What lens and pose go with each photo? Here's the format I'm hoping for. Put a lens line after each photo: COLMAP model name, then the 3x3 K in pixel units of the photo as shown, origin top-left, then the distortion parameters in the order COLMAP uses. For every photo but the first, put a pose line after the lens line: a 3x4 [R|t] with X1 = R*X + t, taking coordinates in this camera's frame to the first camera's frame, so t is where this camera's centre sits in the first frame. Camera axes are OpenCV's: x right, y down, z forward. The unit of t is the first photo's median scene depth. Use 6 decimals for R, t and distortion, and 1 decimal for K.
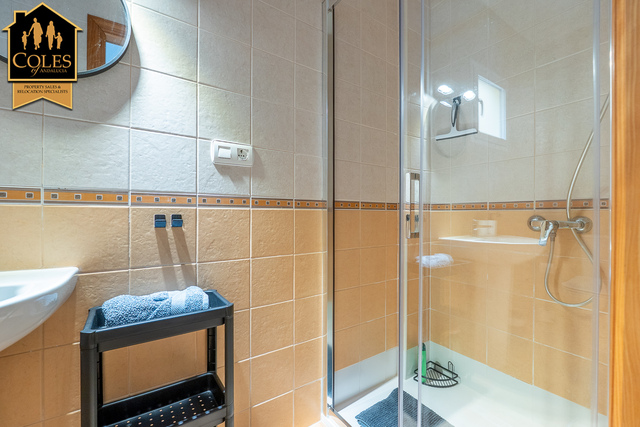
lens RADIAL K [[272.4, 0, 323.3], [0, 272.4, 215.9], [0, 0, 1]] dist [-0.003853, 0.000215]
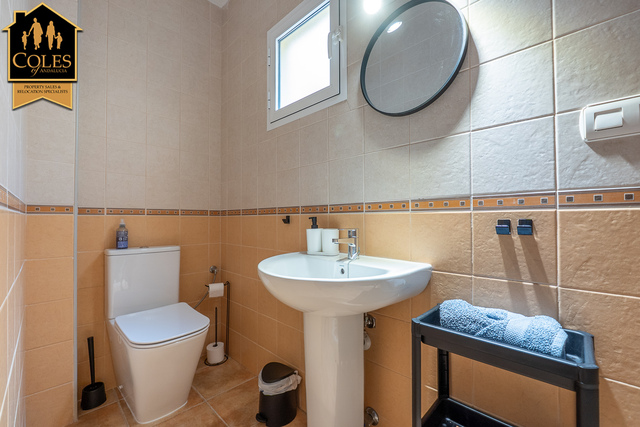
lens RADIAL K [[272.4, 0, 322.2], [0, 272.4, 214.1], [0, 0, 1]] dist [-0.003853, 0.000215]
pose [[0.172972, -0.019782, -0.984728, 0.152186], [0.002679, 0.999804, -0.019615, -0.006452], [0.984923, 0.000755, 0.172991, 0.284382]]
